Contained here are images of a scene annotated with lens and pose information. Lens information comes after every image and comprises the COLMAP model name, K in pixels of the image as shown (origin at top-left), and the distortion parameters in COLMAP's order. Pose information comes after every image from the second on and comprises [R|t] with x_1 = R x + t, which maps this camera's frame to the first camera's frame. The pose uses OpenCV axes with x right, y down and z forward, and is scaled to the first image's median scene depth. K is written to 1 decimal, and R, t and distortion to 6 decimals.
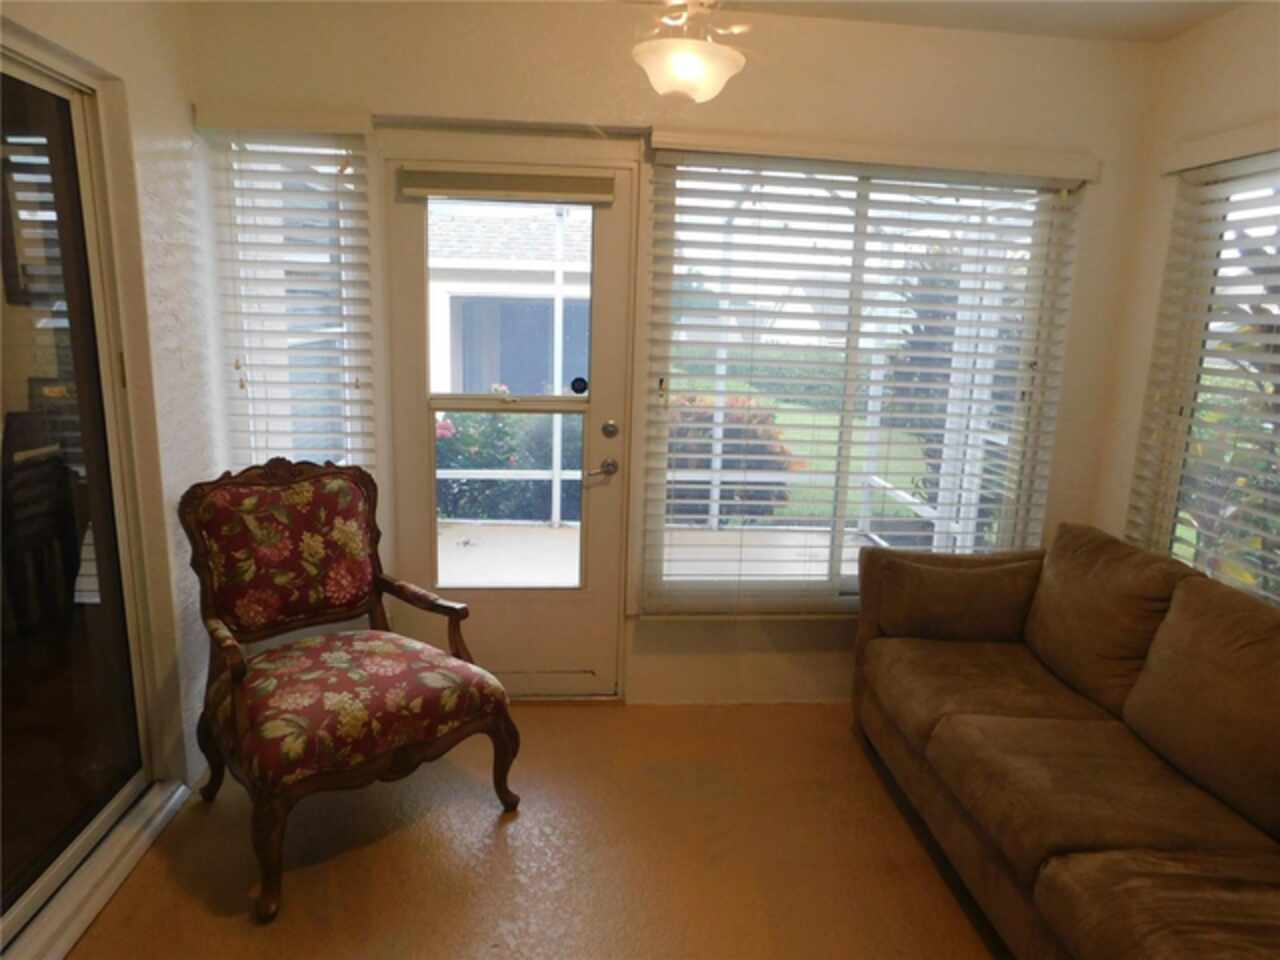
lens RADIAL K [[841.8, 0, 640.0], [0, 841.8, 480.0], [0, 0, 1]] dist [-0.034394, -0.000115]
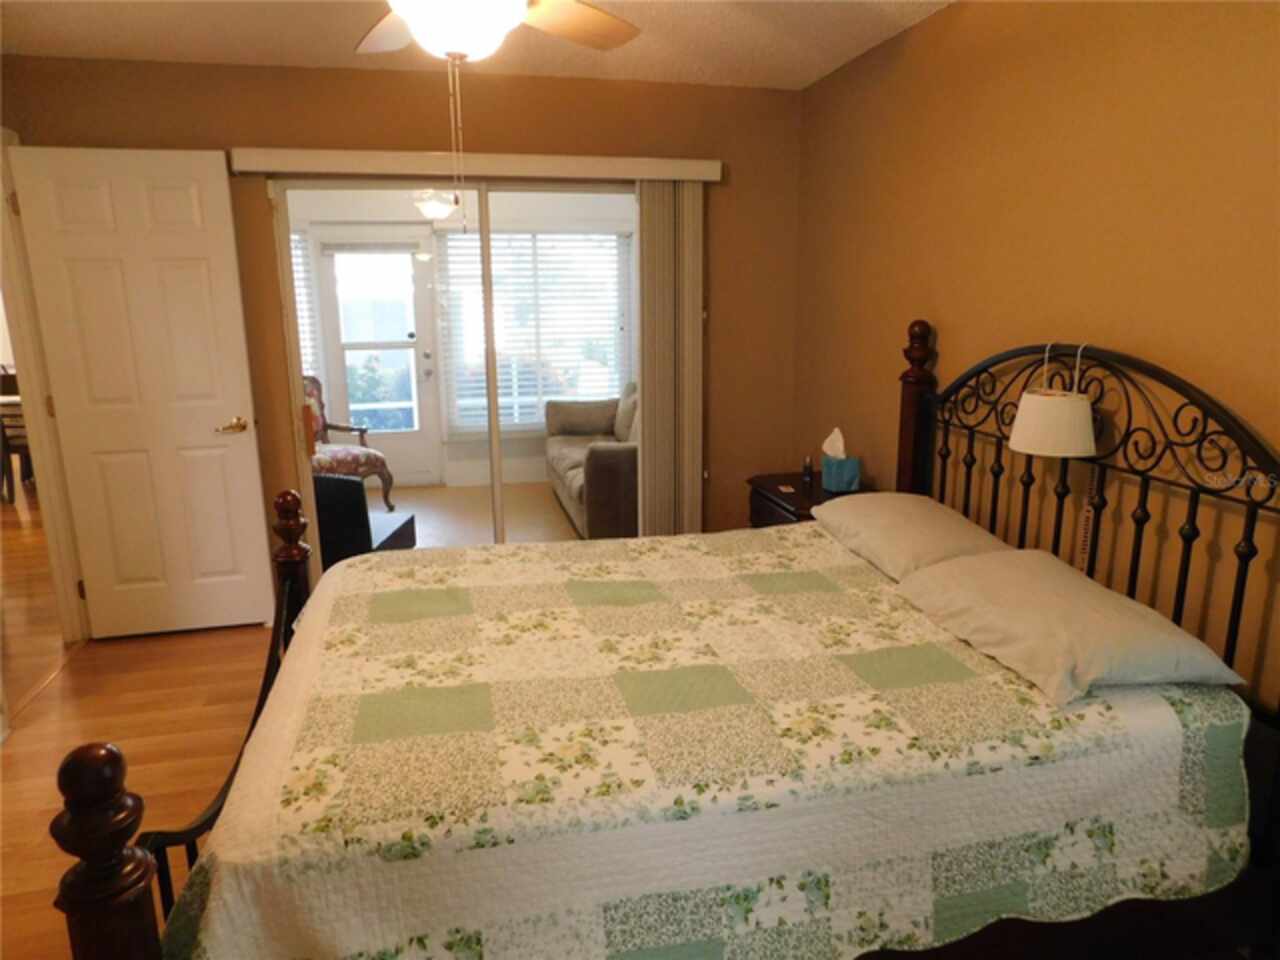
lens RADIAL K [[841.8, 0, 640.0], [0, 841.8, 480.0], [0, 0, 1]] dist [-0.034394, -0.000115]
pose [[0.989134, -0.074241, 0.126891, 0.228224], [0.072620, 0.997209, 0.017366, 0.288989], [-0.127826, -0.007962, 0.991765, -1.343262]]
